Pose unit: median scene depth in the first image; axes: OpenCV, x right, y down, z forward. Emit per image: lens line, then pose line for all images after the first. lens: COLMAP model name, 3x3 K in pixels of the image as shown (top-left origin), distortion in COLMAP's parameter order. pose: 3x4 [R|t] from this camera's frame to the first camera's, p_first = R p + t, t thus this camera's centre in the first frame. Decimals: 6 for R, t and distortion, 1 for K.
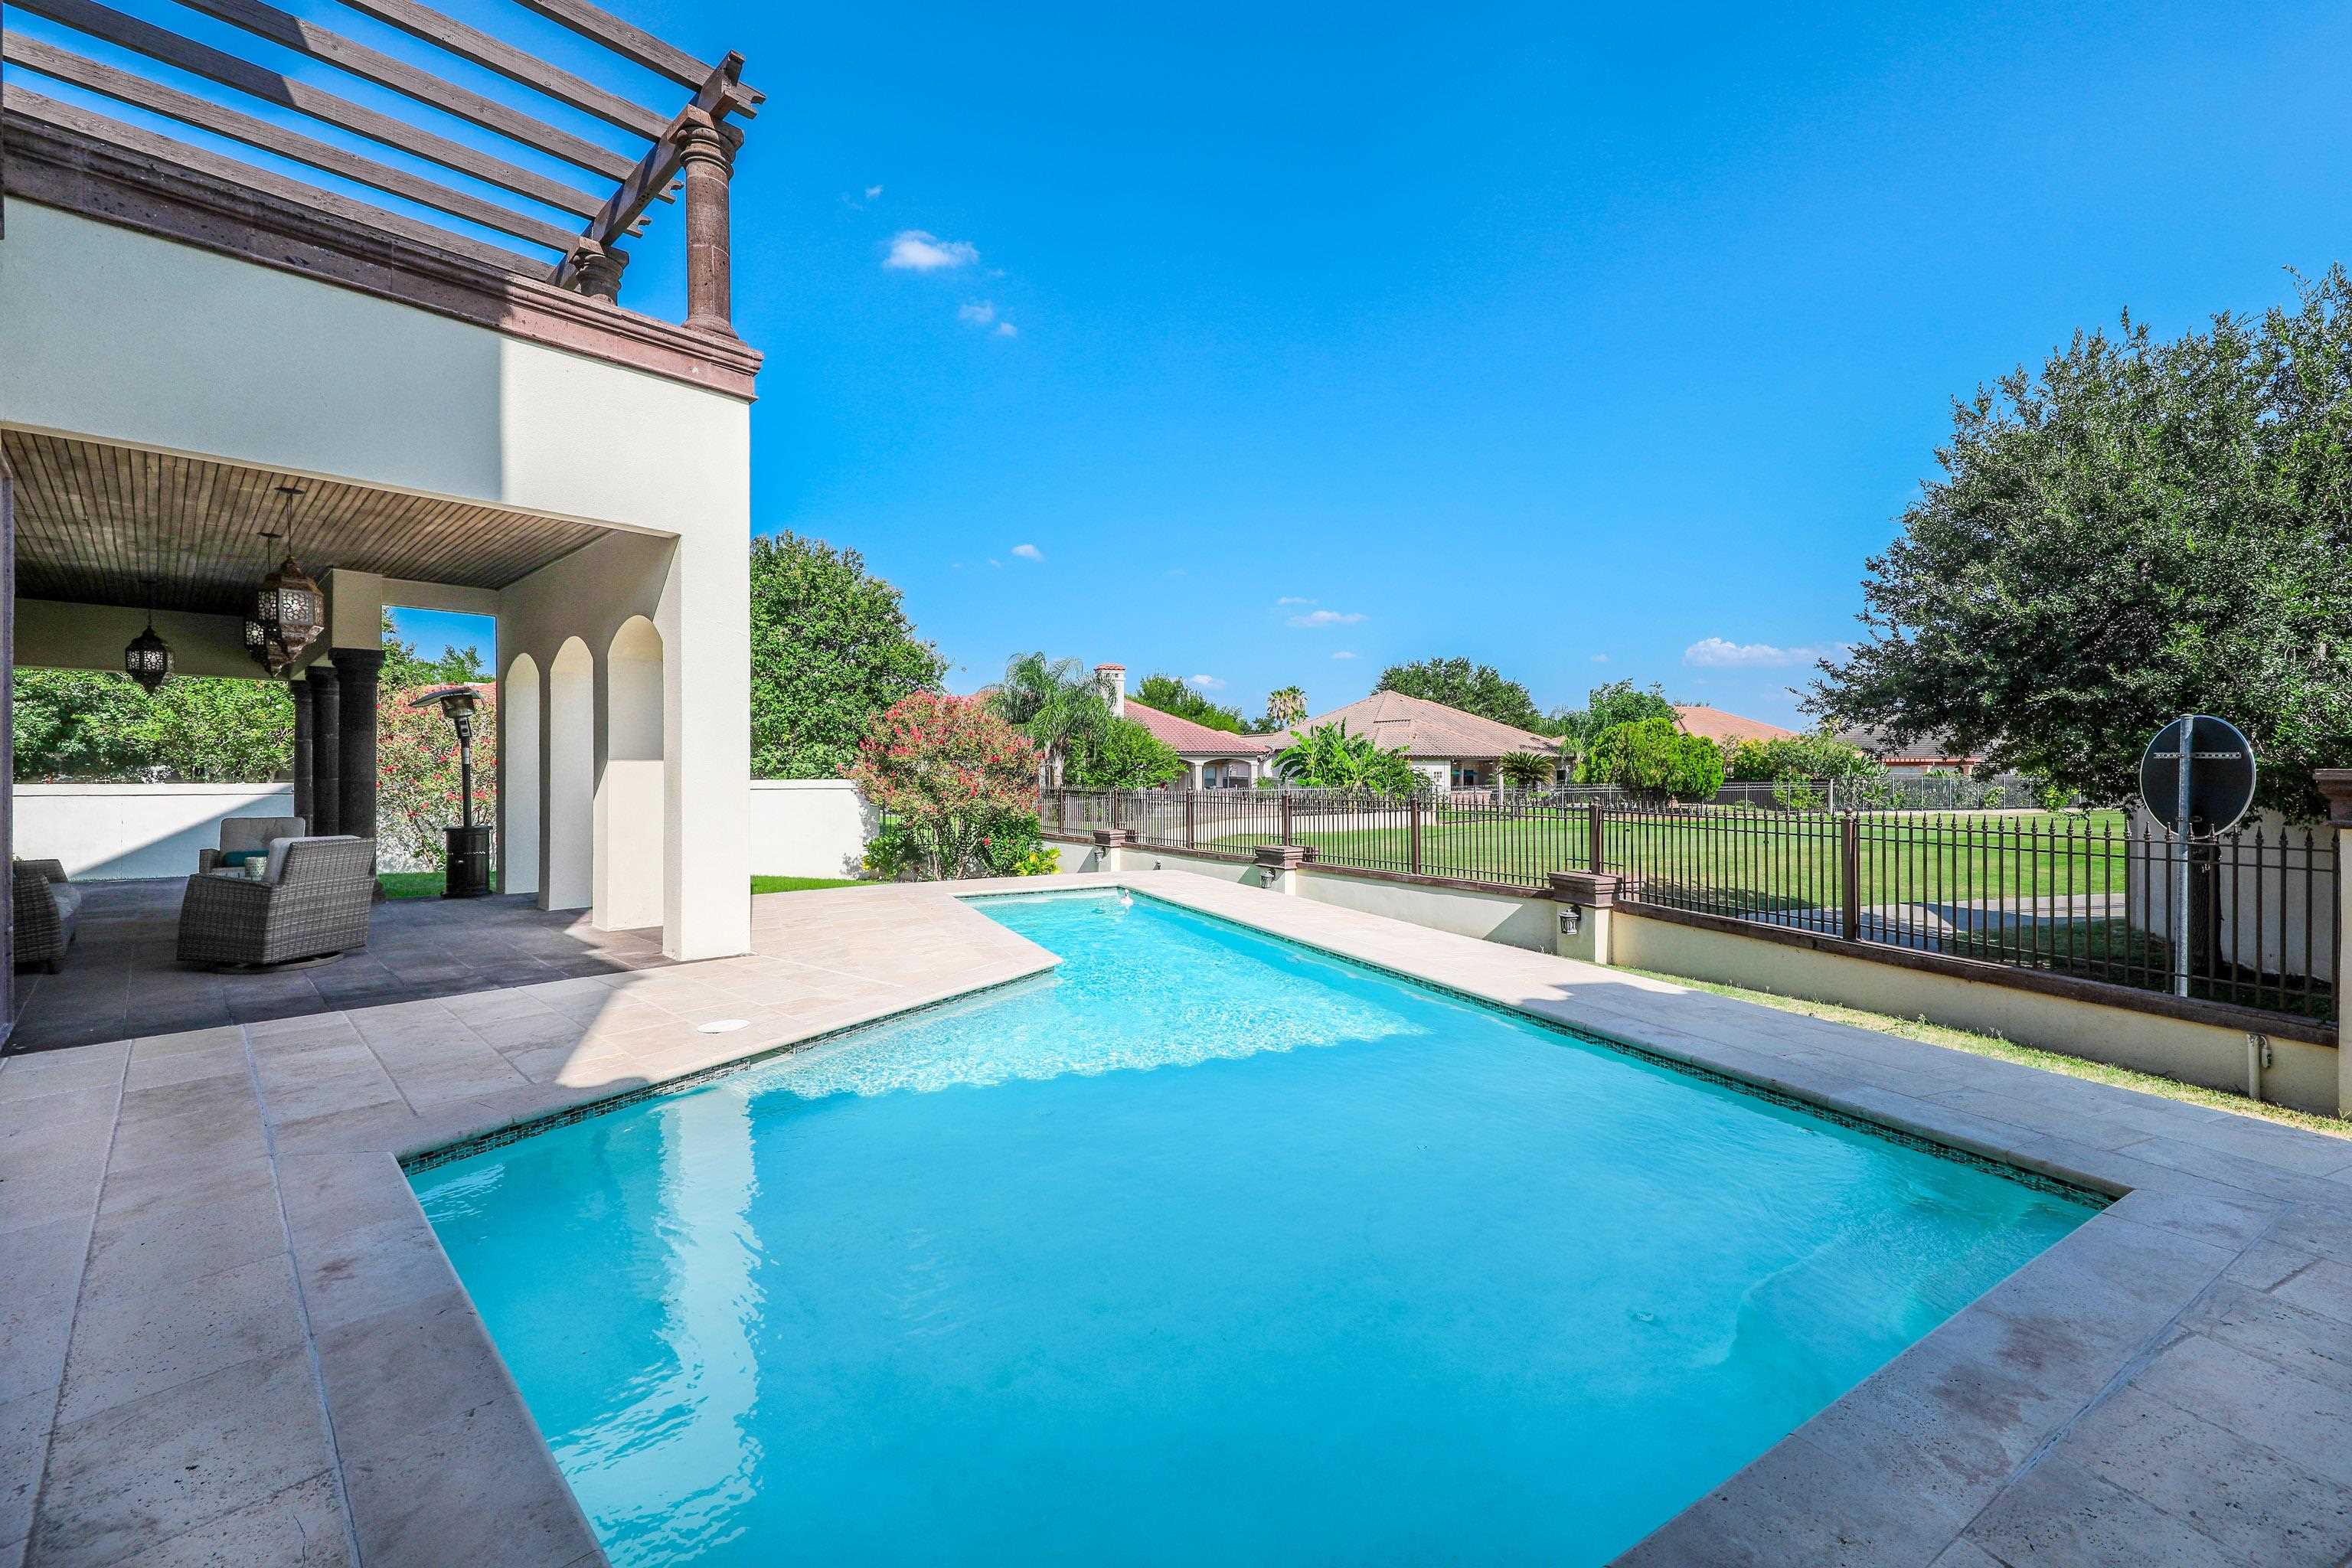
lens RADIAL K [[967.6, 0, 1194.2], [0, 967.6, 789.8], [0, 0, 1]] dist [0.012121, -0.007008]
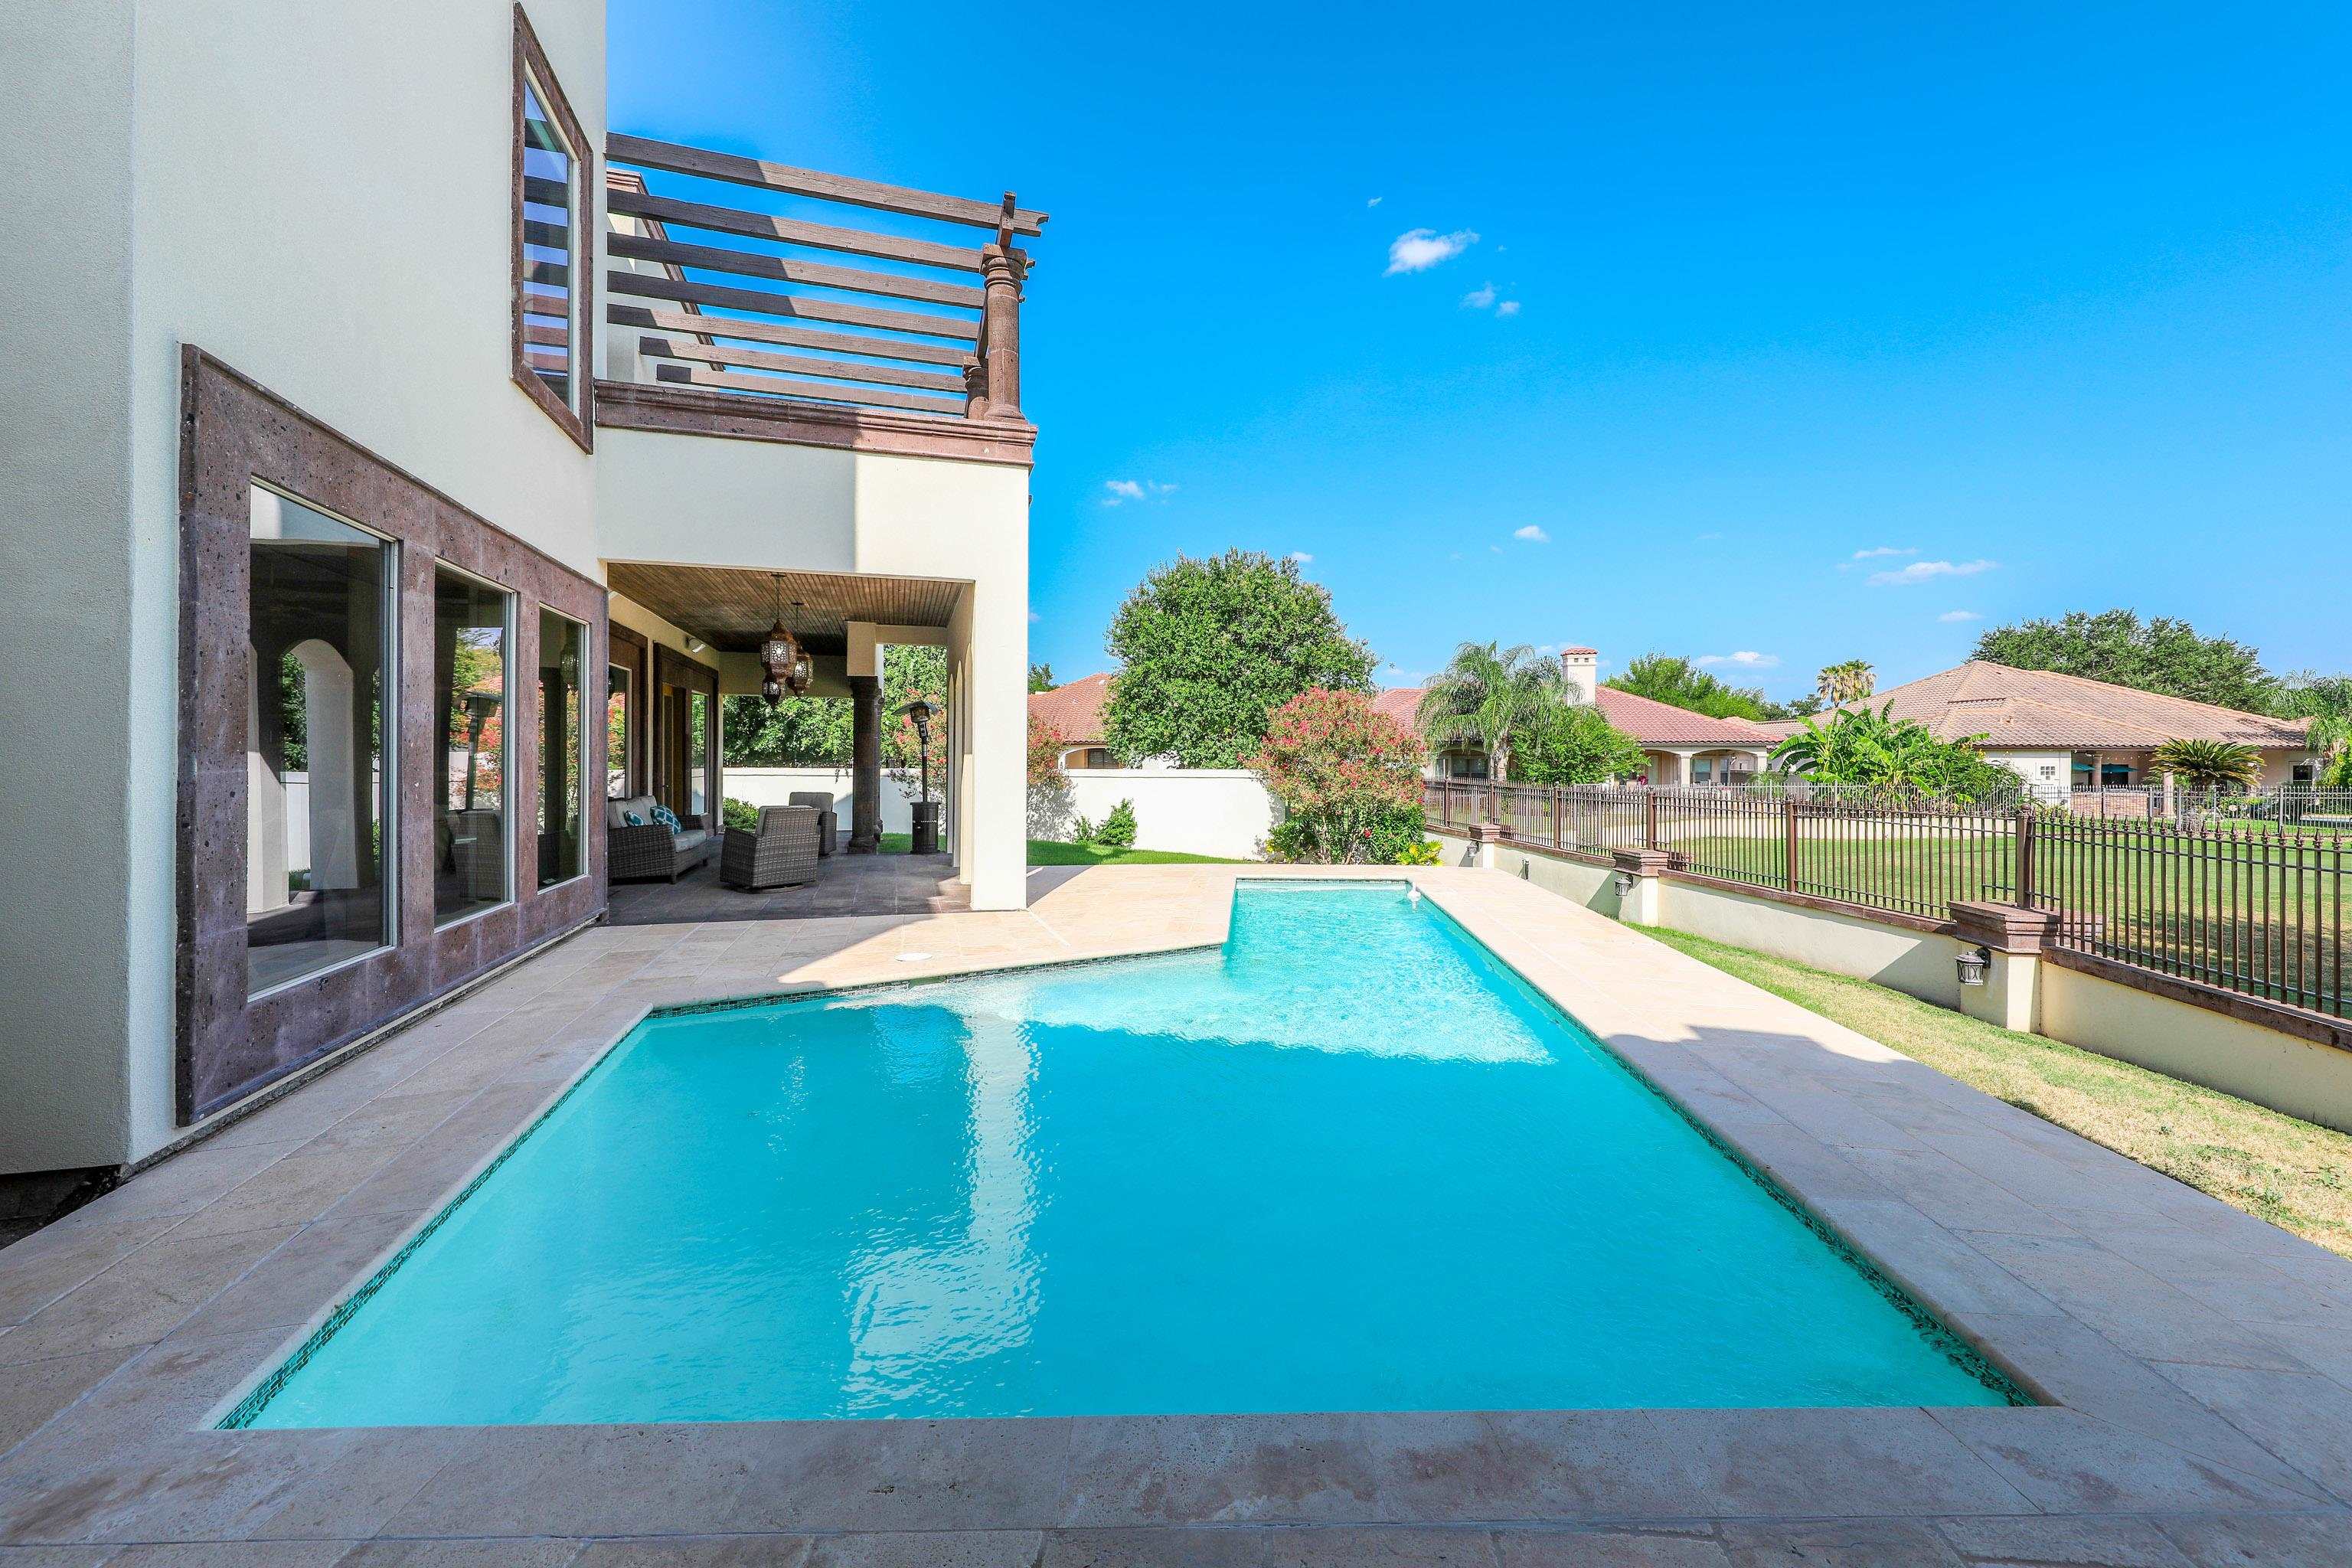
lens RADIAL K [[952.4, 0, 1161.7], [0, 952.4, 781.9], [0, 0, 1]] dist [0.017167, -0.006229]
pose [[0.852054, 0.016104, -0.523206, 0.115082], [-0.015131, 0.999867, 0.006134, -0.002013], [0.523235, 0.002690, 0.852184, 0.015989]]
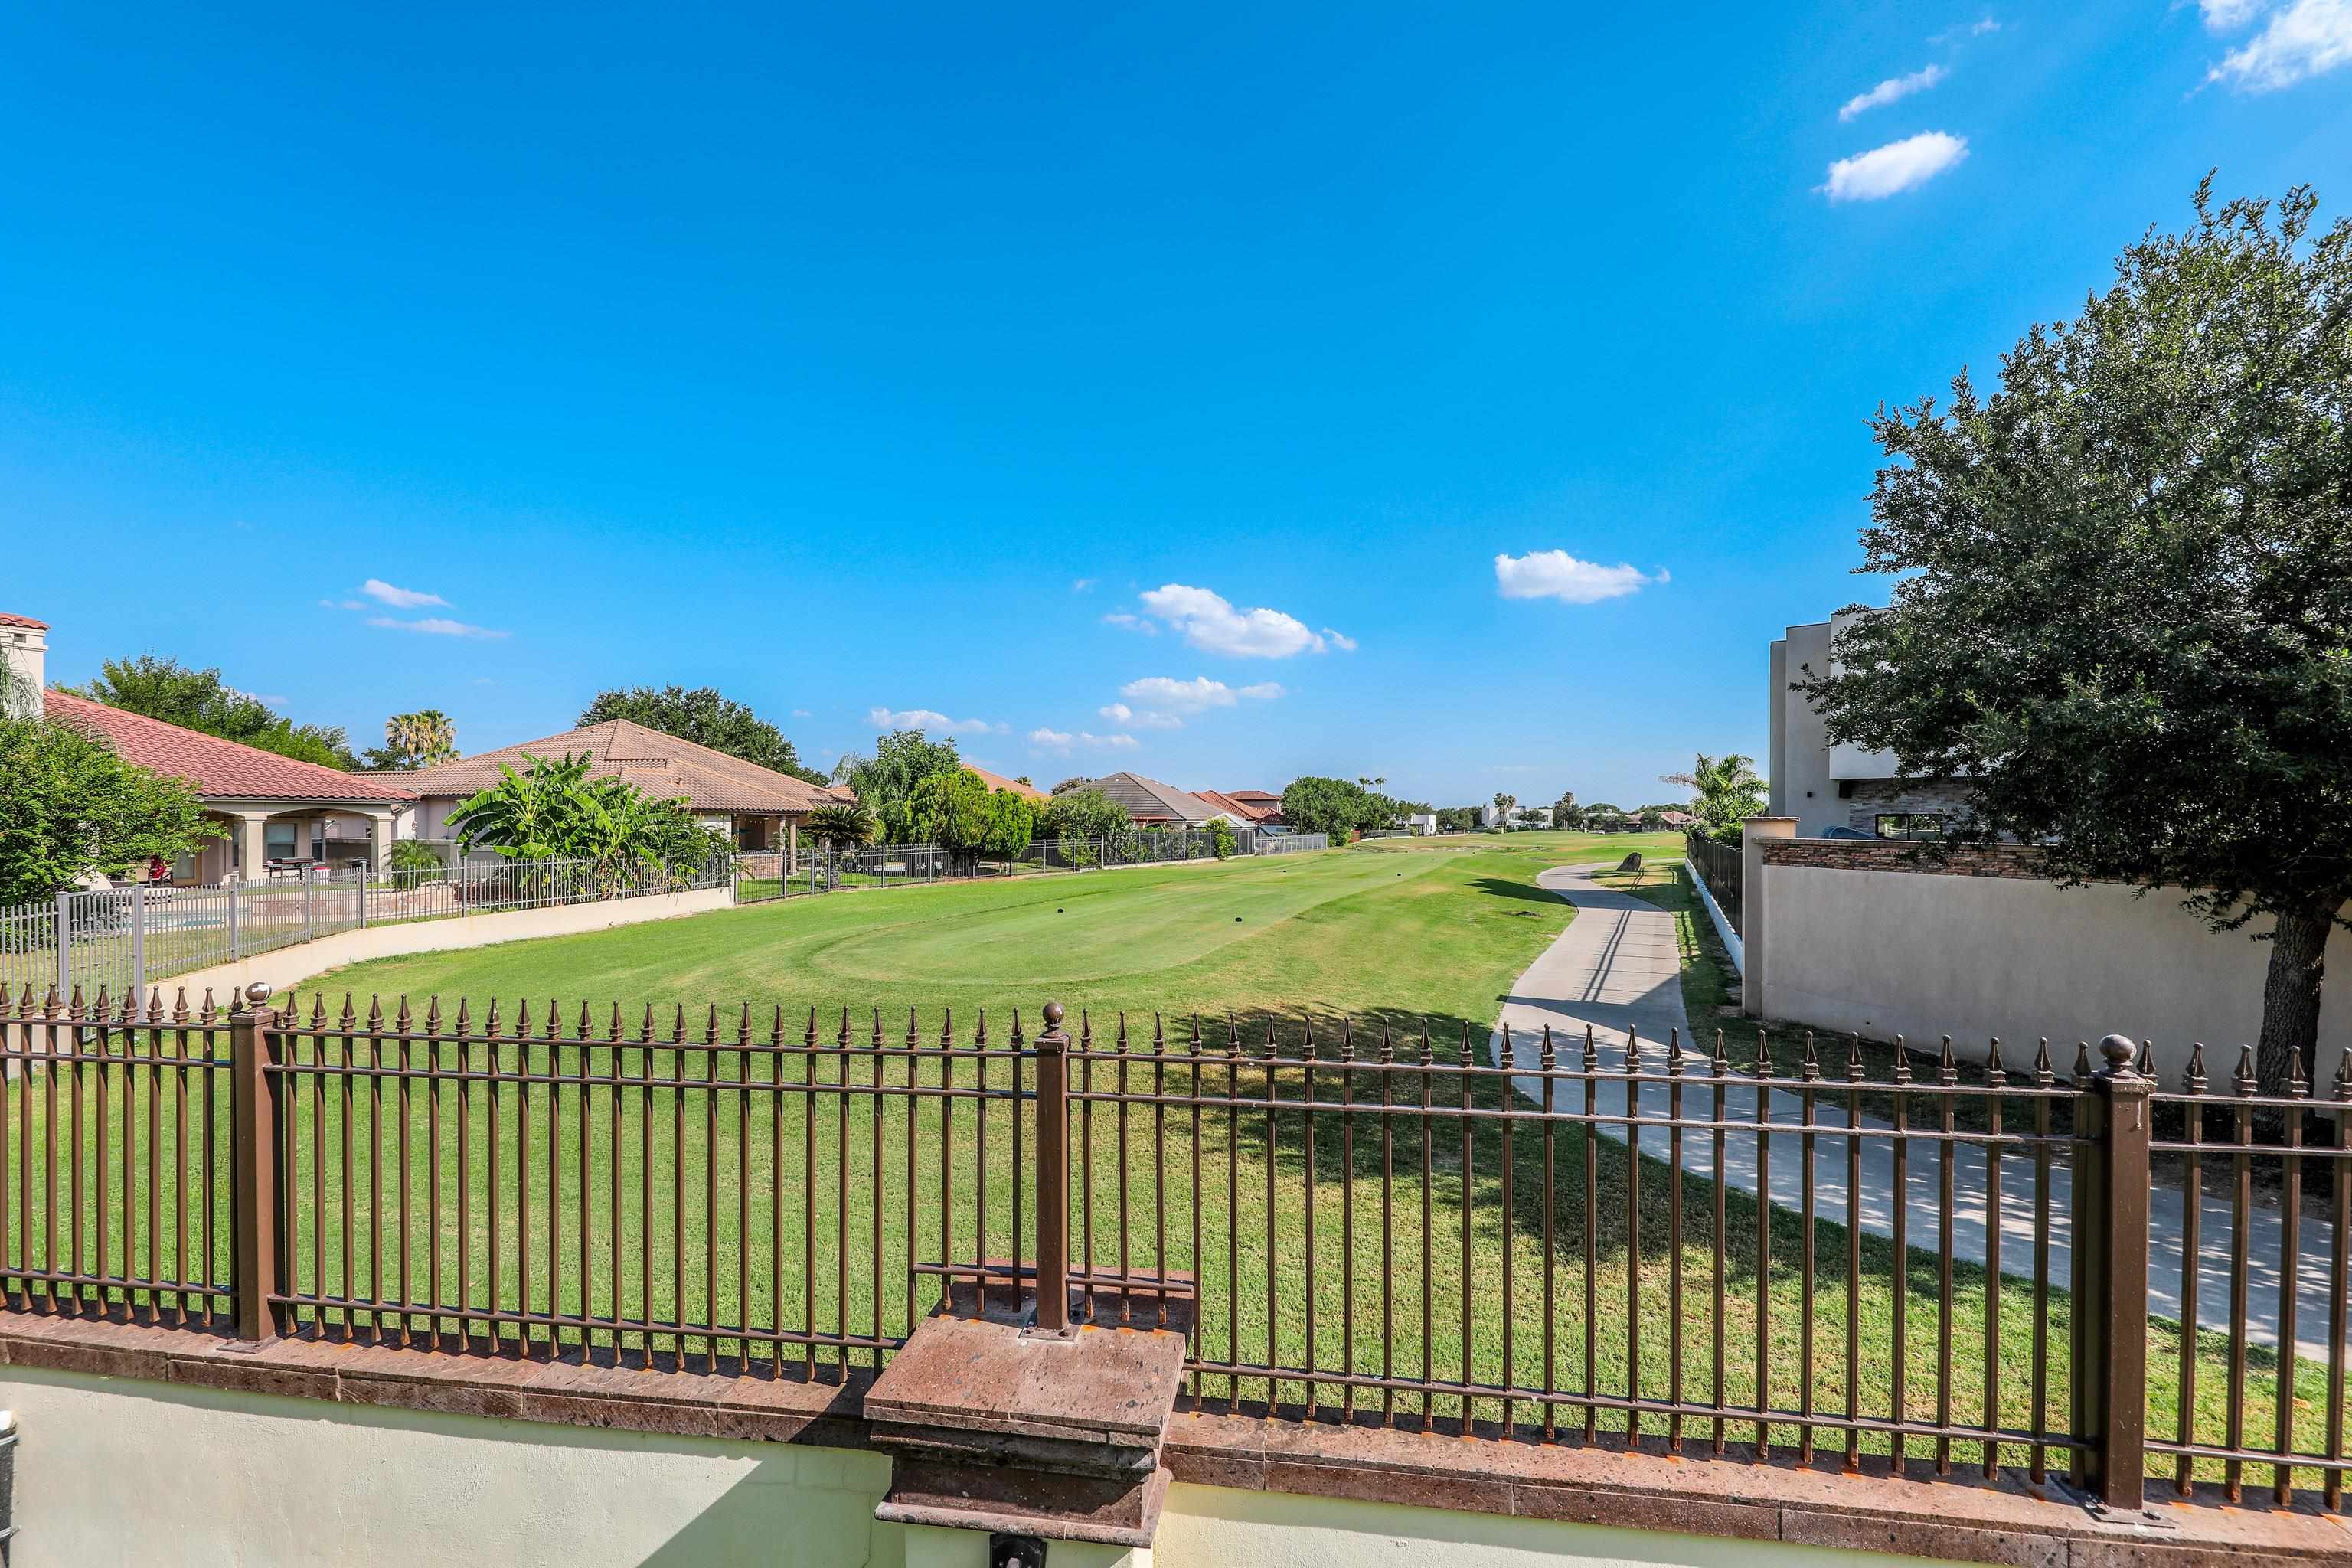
lens RADIAL K [[916.5, 0, 1174.7], [0, 916.5, 814.9], [0, 0, 1]] dist [0.000866, 0.000114]
pose [[0.697781, 0.007600, 0.716270, -0.007789], [0.013642, 0.999621, -0.023897, -0.019248], [-0.716181, 0.026447, 0.697414, 0.553807]]
